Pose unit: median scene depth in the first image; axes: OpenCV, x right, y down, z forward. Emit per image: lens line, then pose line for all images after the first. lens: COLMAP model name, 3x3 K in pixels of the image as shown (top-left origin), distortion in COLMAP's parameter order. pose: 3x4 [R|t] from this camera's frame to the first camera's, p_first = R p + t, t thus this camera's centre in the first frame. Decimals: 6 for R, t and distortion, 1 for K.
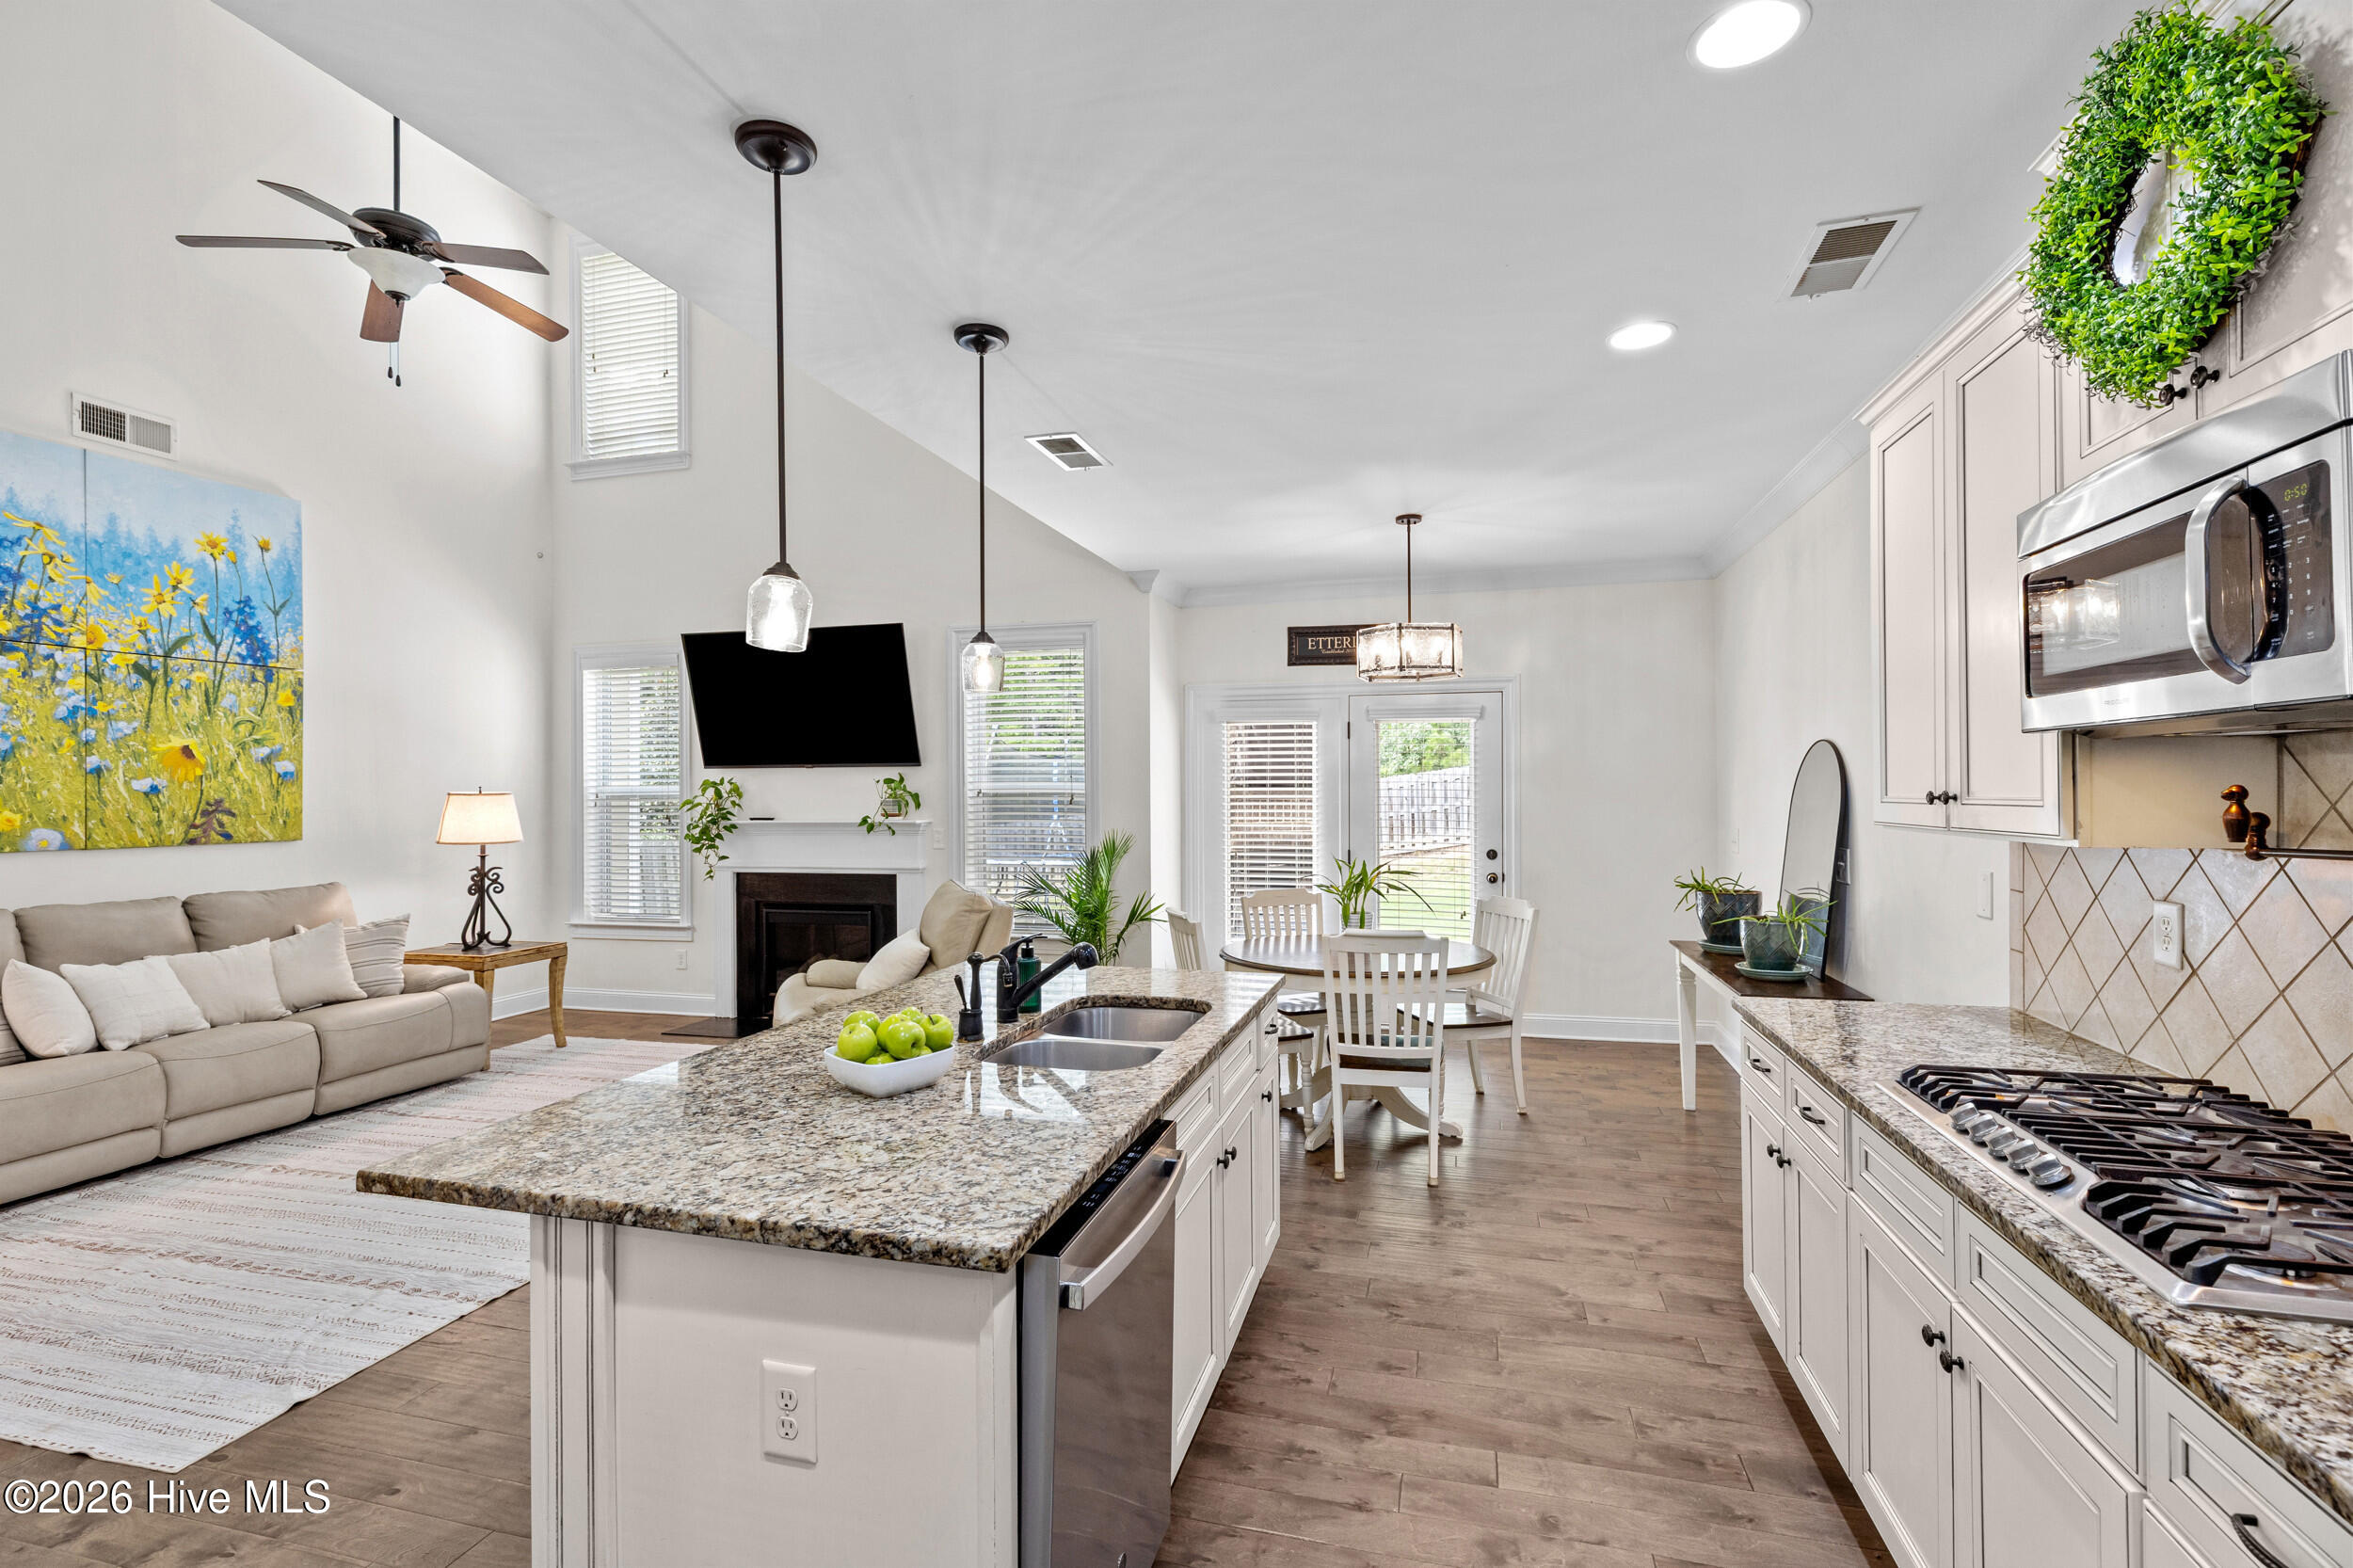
lens RADIAL K [[1060.5, 0, 1178.0], [0, 1060.5, 783.9], [0, 0, 1]] dist [0.013152, -0.000226]
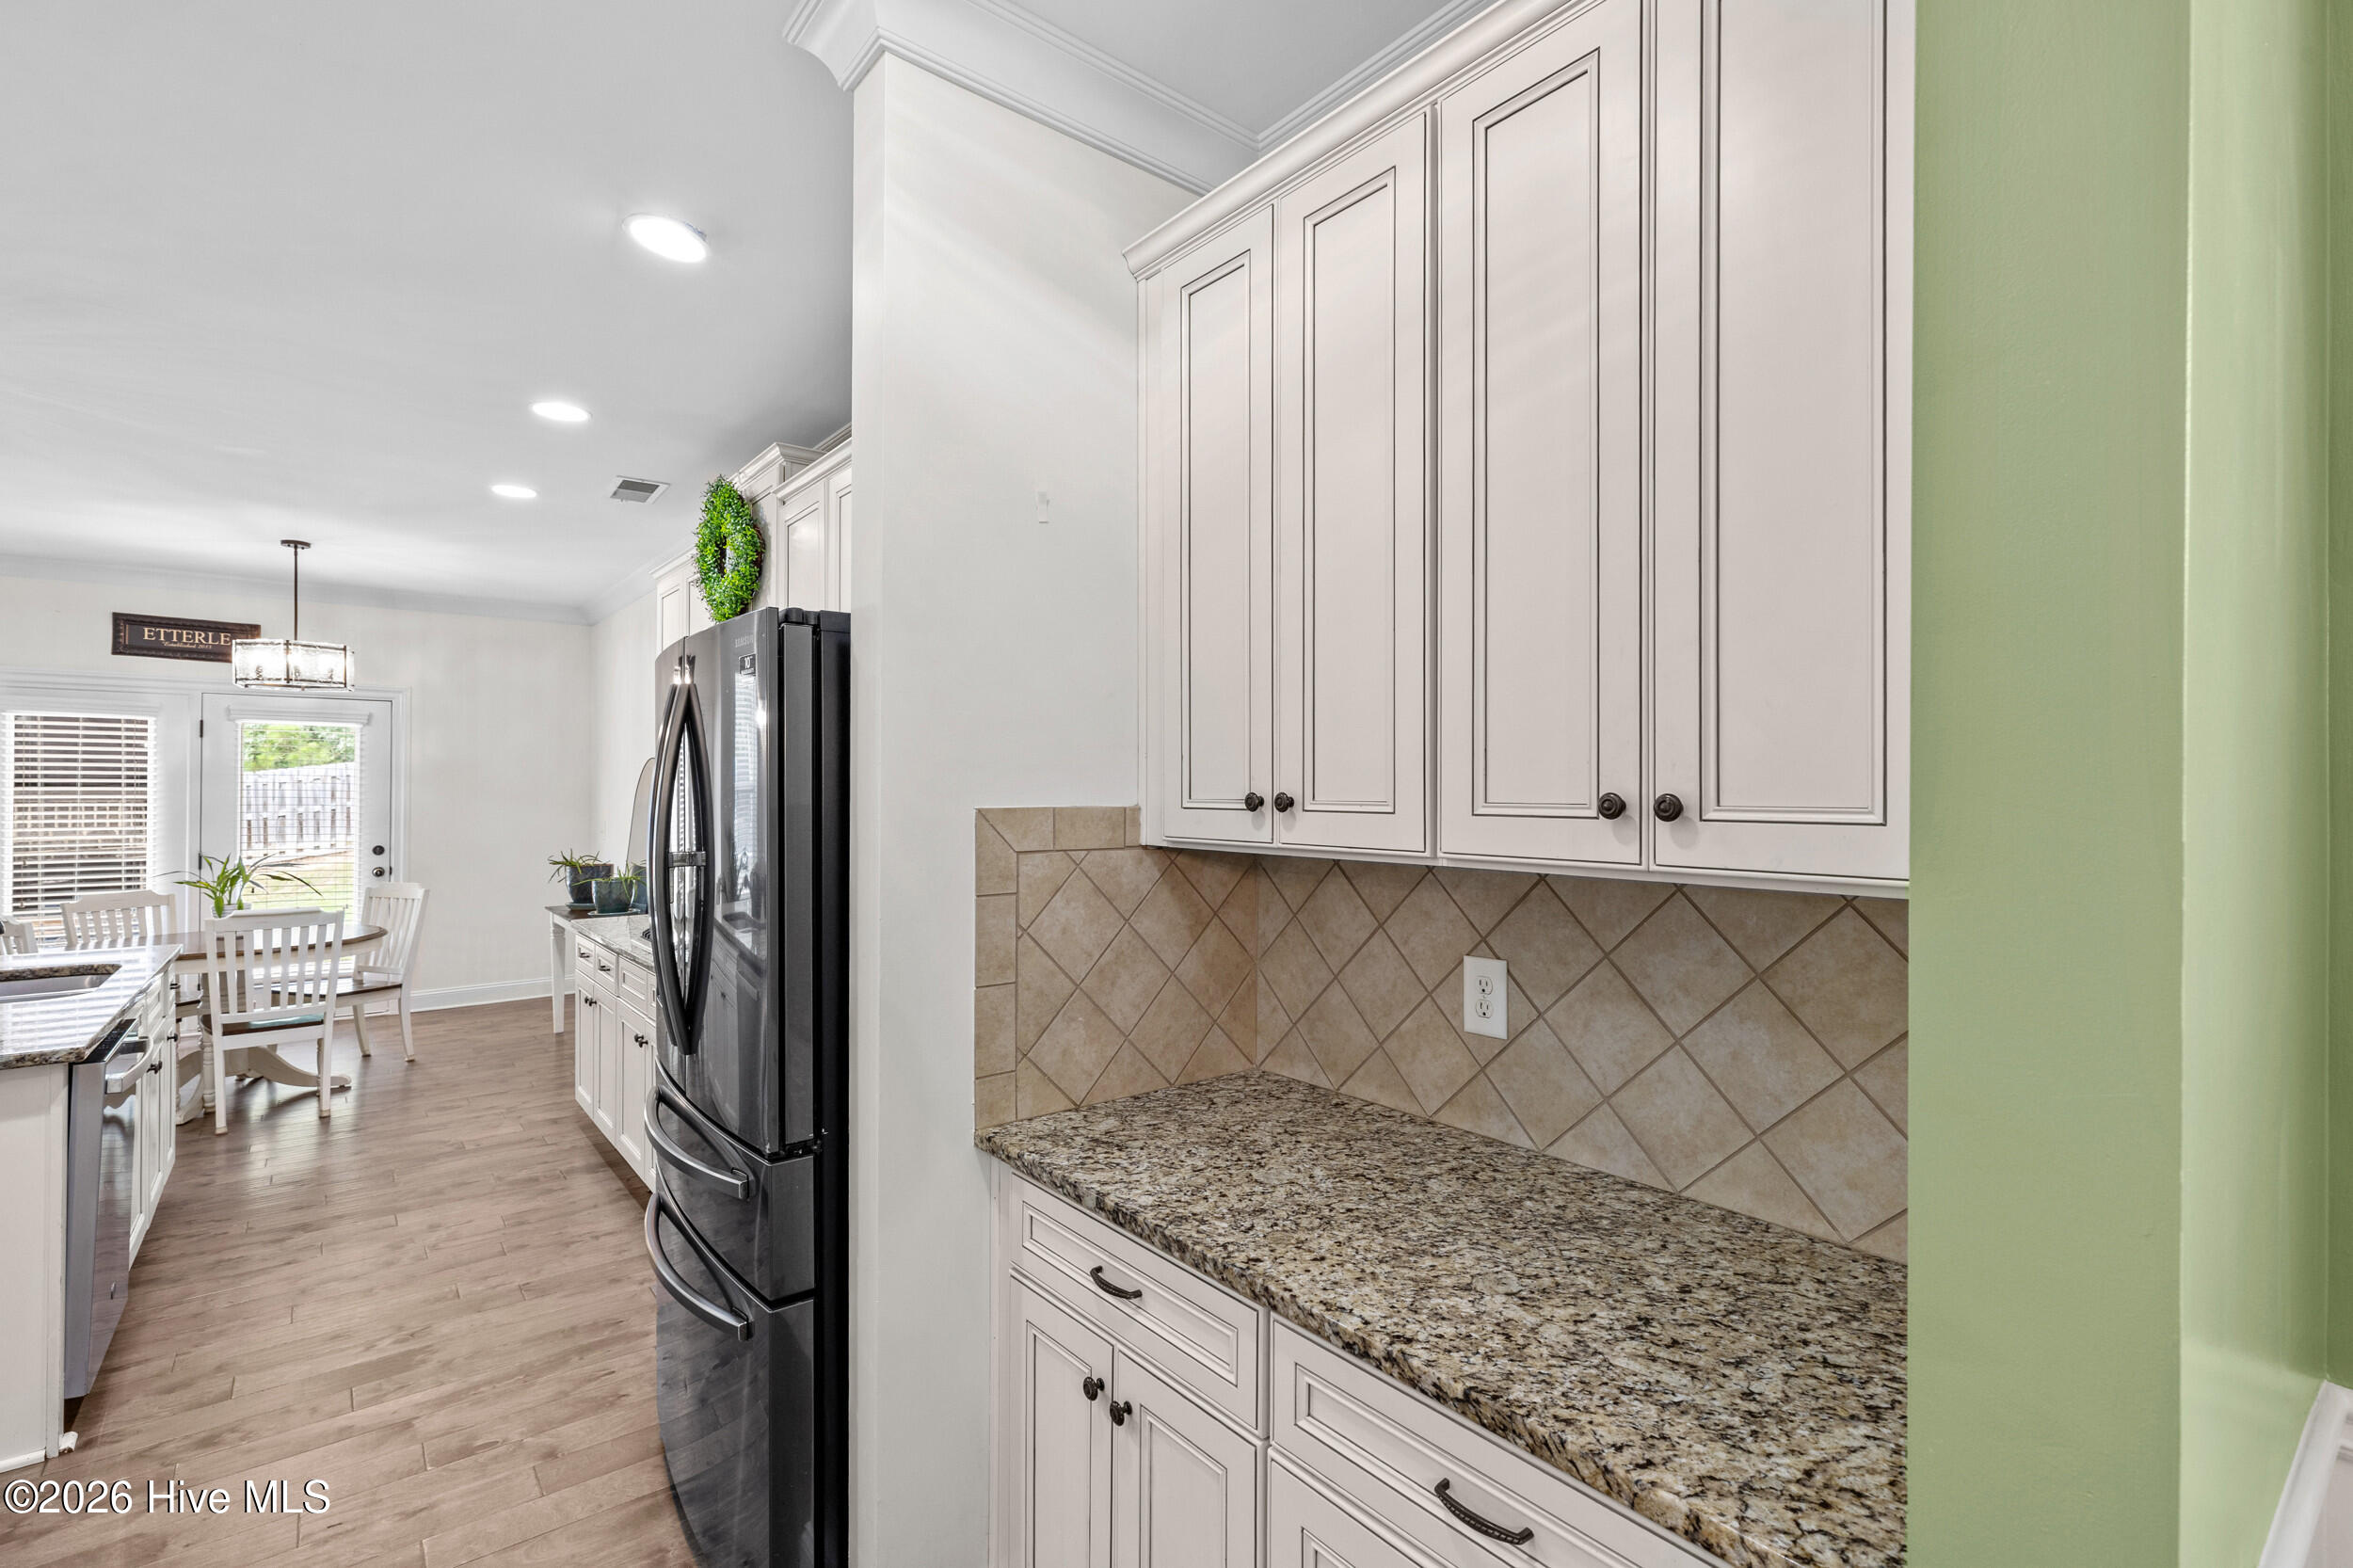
lens RADIAL K [[1060.5, 0, 1170.9], [0, 1060.5, 781.8], [0, 0, 1]] dist [0.013152, -0.000226]
pose [[0.590282, 0.011987, 0.807108, -0.147525], [-0.007756, 0.999928, -0.009179, 0.000253], [-0.807160, -0.000841, 0.590332, -0.408078]]
